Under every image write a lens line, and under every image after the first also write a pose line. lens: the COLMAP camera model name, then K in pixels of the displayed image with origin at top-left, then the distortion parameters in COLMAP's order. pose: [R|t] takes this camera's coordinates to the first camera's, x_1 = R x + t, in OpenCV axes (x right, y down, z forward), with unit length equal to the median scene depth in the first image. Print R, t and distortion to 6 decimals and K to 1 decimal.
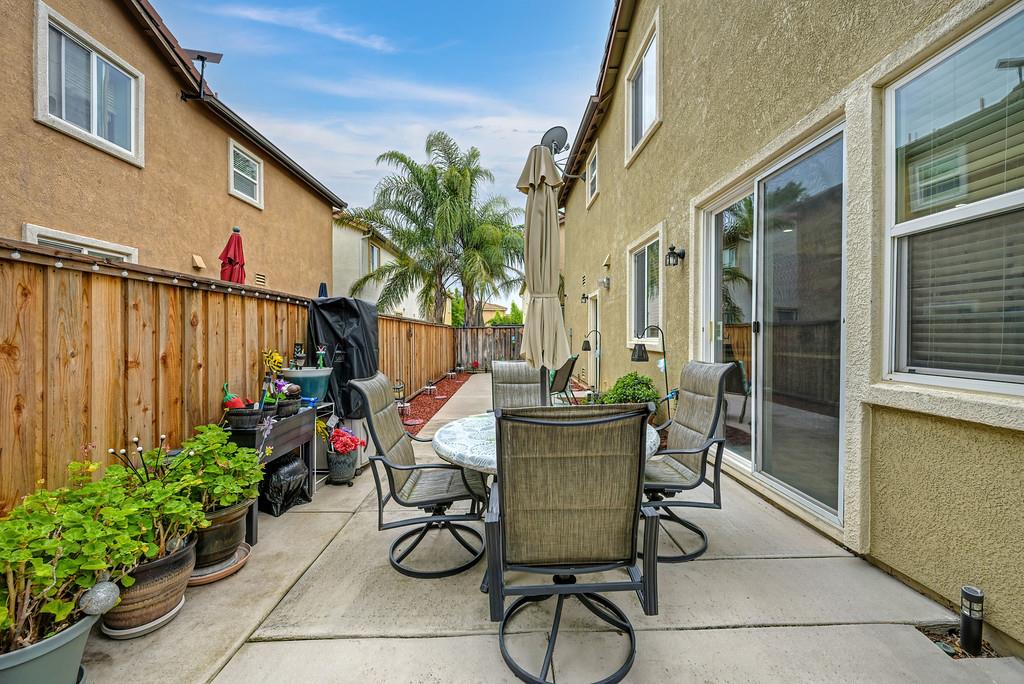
lens RADIAL K [[408.0, 0, 515.1], [0, 408.0, 336.3], [0, 0, 1]] dist [-0.000470, -0.000168]
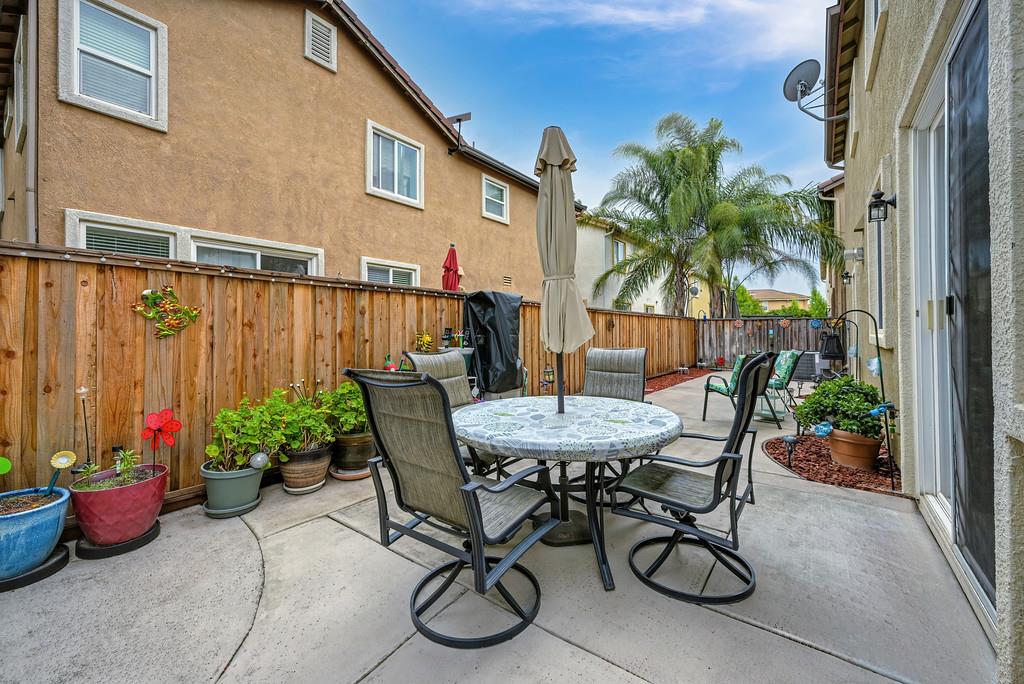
lens RADIAL K [[406.5, 0, 513.7], [0, 406.5, 331.0], [0, 0, 1]] dist [-0.002607, -0.000202]
pose [[0.783111, 0.009621, -0.621807, 0.333080], [-0.009093, 0.999951, 0.004020, 0.014426], [0.621815, 0.002505, 0.783160, 0.093188]]
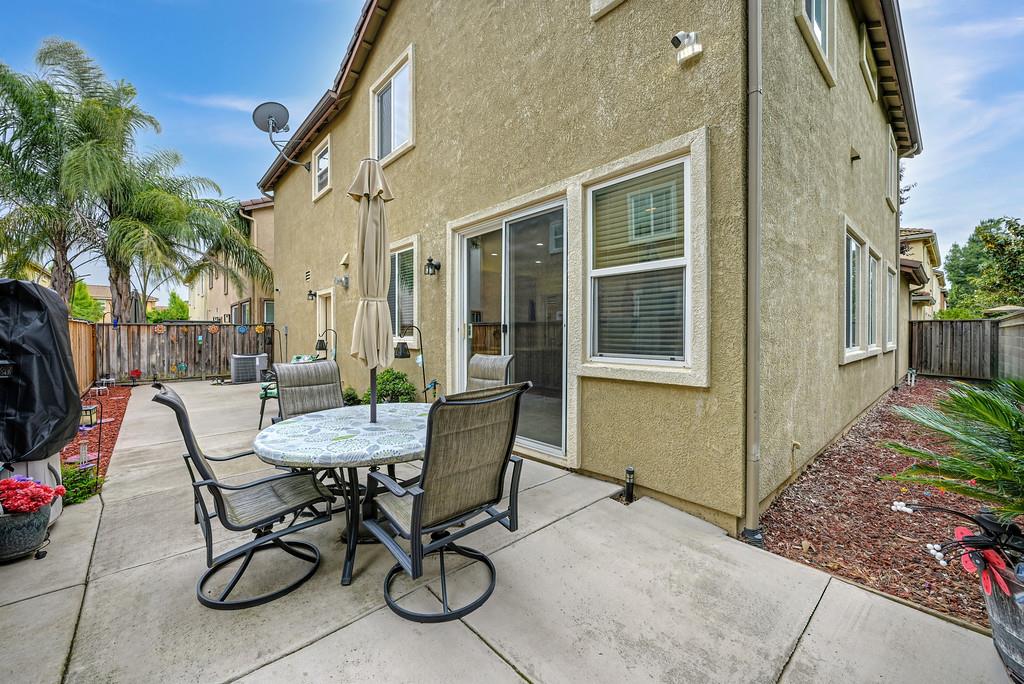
lens RADIAL K [[401.2, 0, 512.8], [0, 401.2, 333.5], [0, 0, 1]] dist [-0.002690, -0.000176]
pose [[0.754235, -0.003120, 0.656597, -0.192768], [0.004443, 0.999990, -0.000353, -0.003802], [-0.656590, 0.003183, 0.754241, -0.021035]]
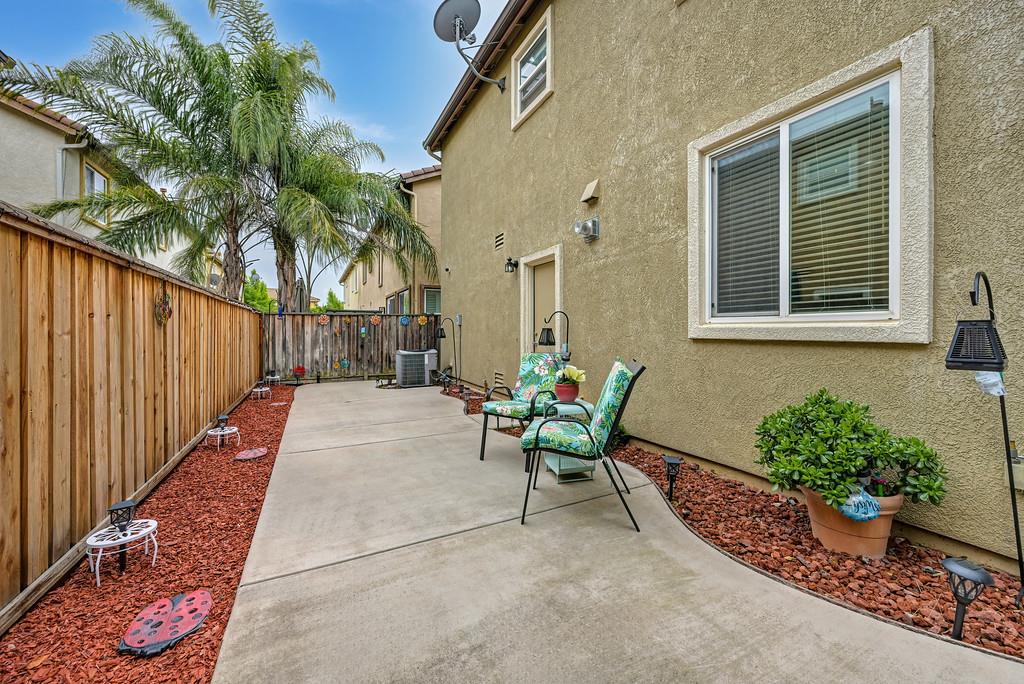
lens RADIAL K [[402.4, 0, 513.5], [0, 402.4, 325.9], [0, 0, 1]] dist [-0.000296, -0.000172]
pose [[0.903587, 0.003842, 0.428387, -0.216289], [0.003331, 0.999867, -0.015993, 0.030358], [-0.428392, 0.015879, 0.903454, 0.912584]]
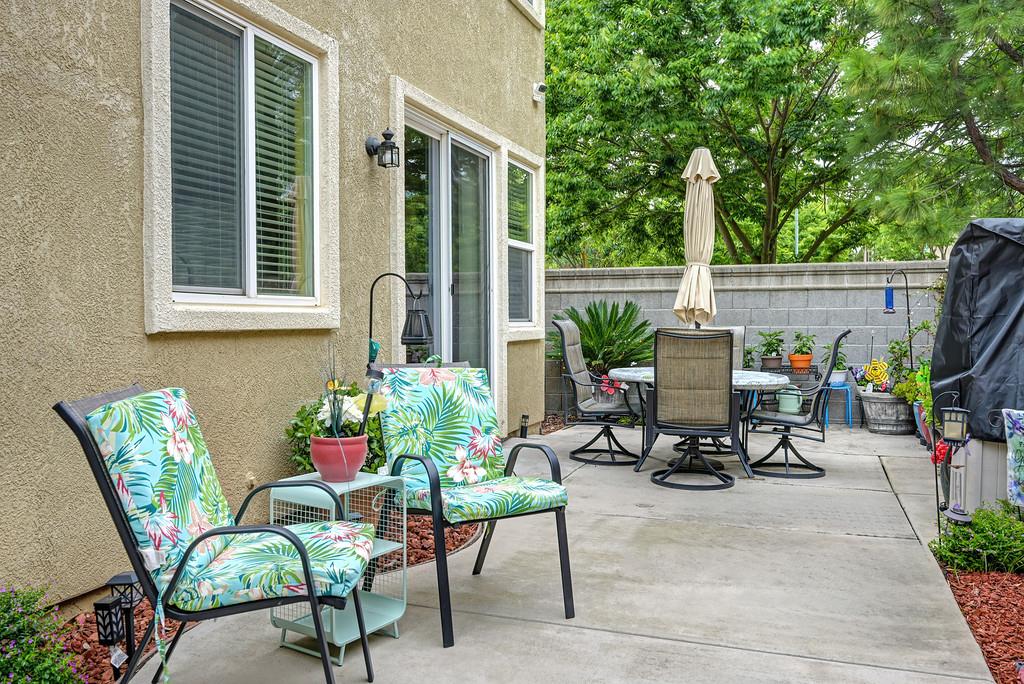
lens RADIAL K [[879.8, 0, 512.0], [0, 879.8, 342.0], [0, 0, 1]] dist [-0.005768, -0.001427]
pose [[-0.936019, -0.007163, 0.351876, -0.190428], [0.003999, 0.999512, 0.030982, 0.027930], [-0.351927, 0.030407, -0.935534, 2.042499]]
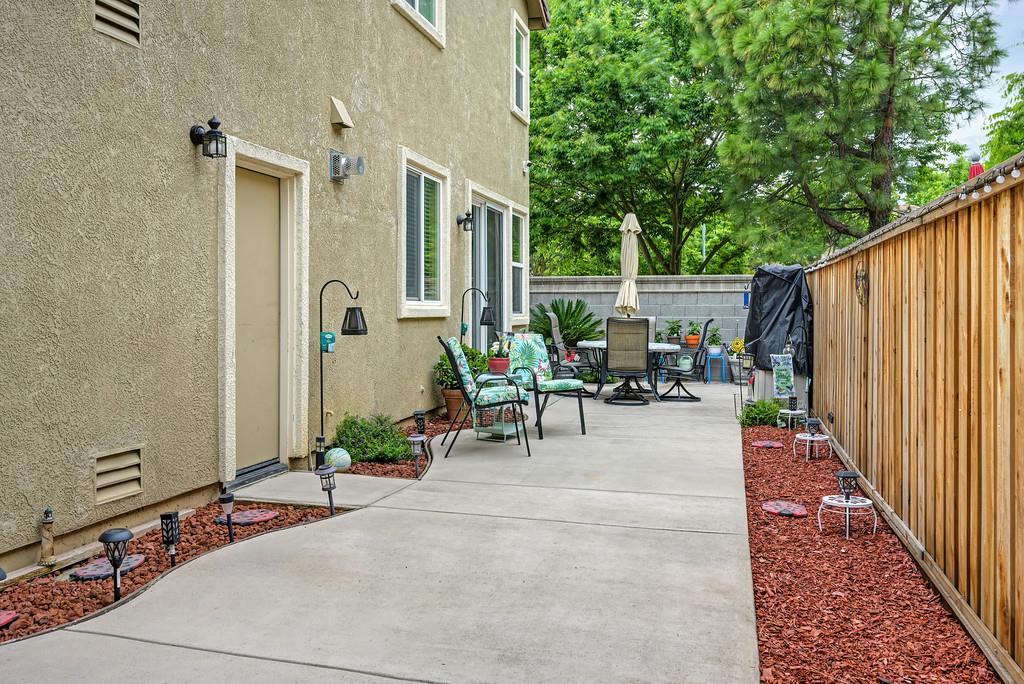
lens RADIAL K [[879.8, 0, 514.3], [0, 879.8, 311.5], [0, 0, 1]] dist [-0.010048, -0.002062]
pose [[-0.965012, -0.001573, 0.262202, -0.308809], [0.000266, 0.999976, 0.006978, 0.016478], [-0.262207, 0.006804, -0.964988, 3.081831]]
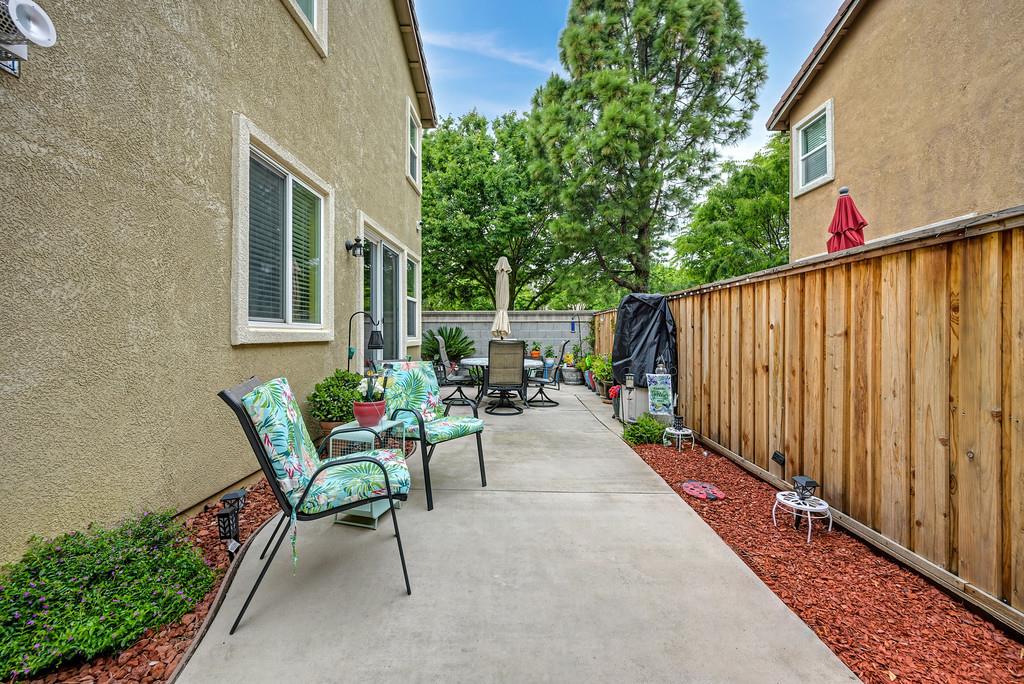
lens RADIAL K [[406.5, 0, 513.7], [0, 406.5, 331.0], [0, 0, 1]] dist [-0.002607, -0.000202]
pose [[-0.999430, 0.002203, 0.033696, -0.055878], [0.002087, 0.999992, -0.003489, 0.025401], [-0.033703, -0.003417, -0.999426, 2.021535]]
